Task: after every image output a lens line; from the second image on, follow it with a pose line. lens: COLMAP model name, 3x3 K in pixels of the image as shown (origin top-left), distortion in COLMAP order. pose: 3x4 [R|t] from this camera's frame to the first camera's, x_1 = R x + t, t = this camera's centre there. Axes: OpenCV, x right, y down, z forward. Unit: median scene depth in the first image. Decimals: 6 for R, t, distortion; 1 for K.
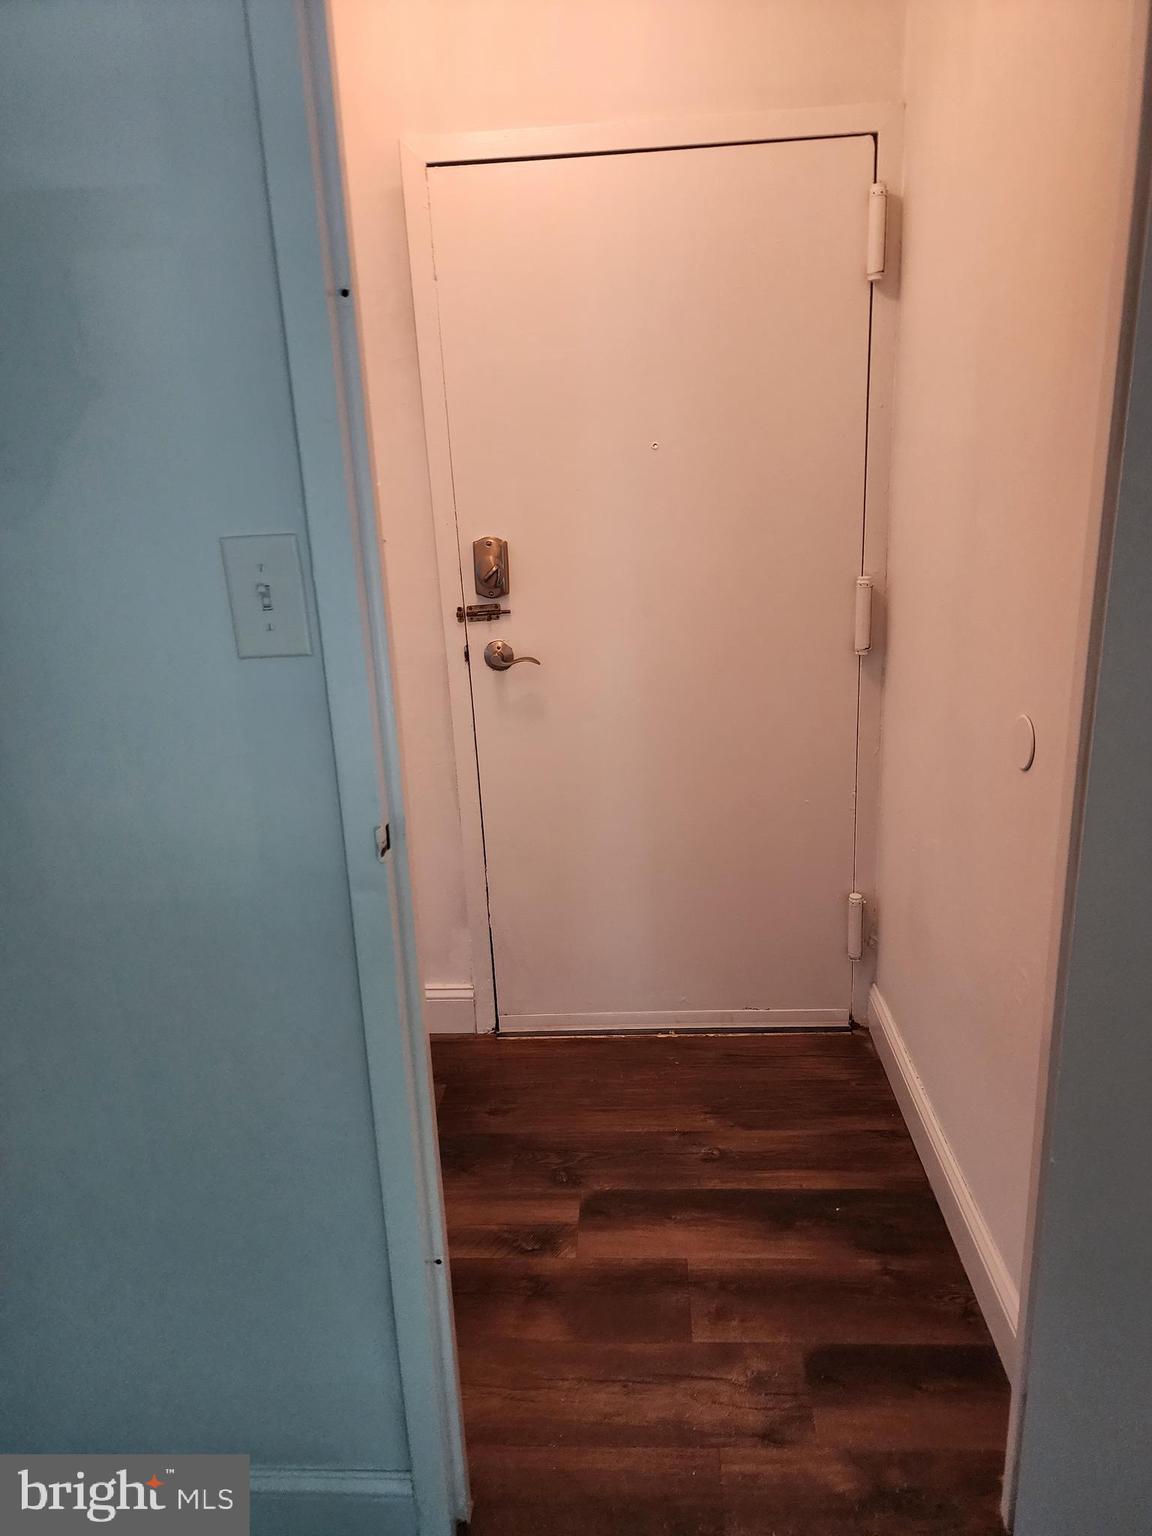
lens RADIAL K [[1005.1, 0, 576.0], [0, 1005.1, 768.0], [0, 0, 1]] dist [0.003257, 0.001333]
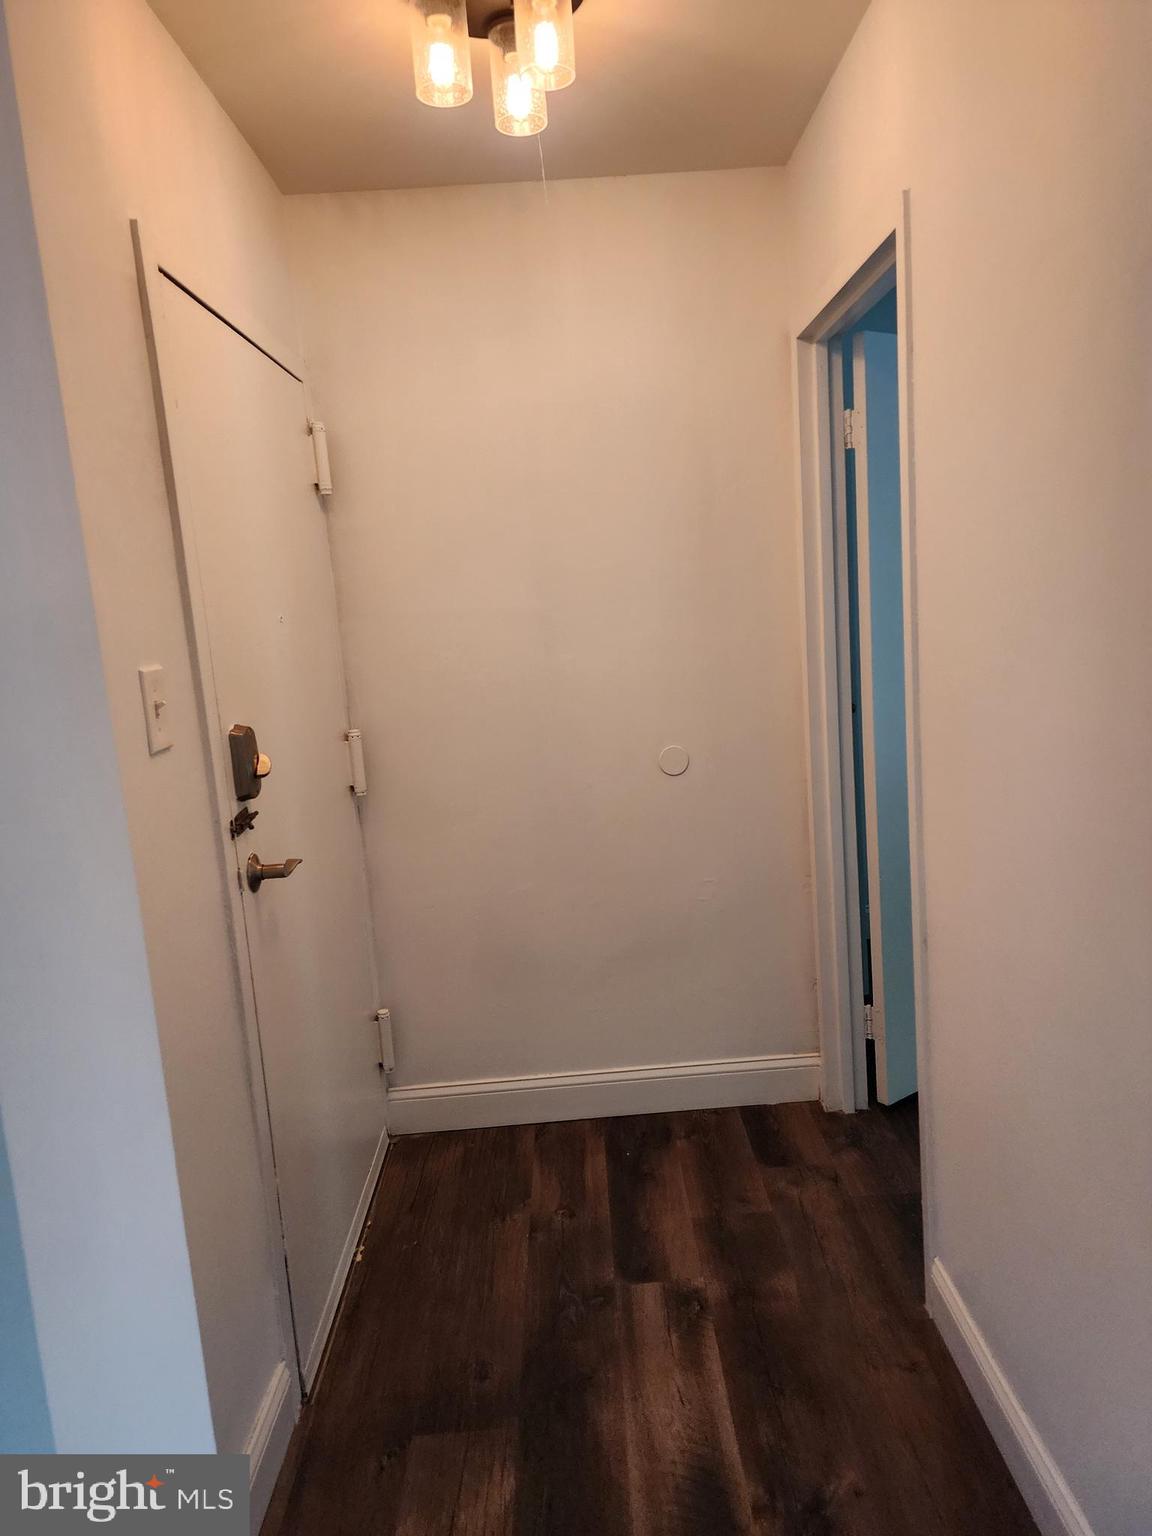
lens RADIAL K [[1045.8, 0, 576.0], [0, 1045.8, 768.0], [0, 0, 1]] dist [0.043459, -0.000047]
pose [[-0.065105, -0.113234, 0.991433, -1.055651], [0.366013, 0.921585, 0.129291, -0.238088], [-0.928329, 0.371295, -0.018554, 0.896828]]
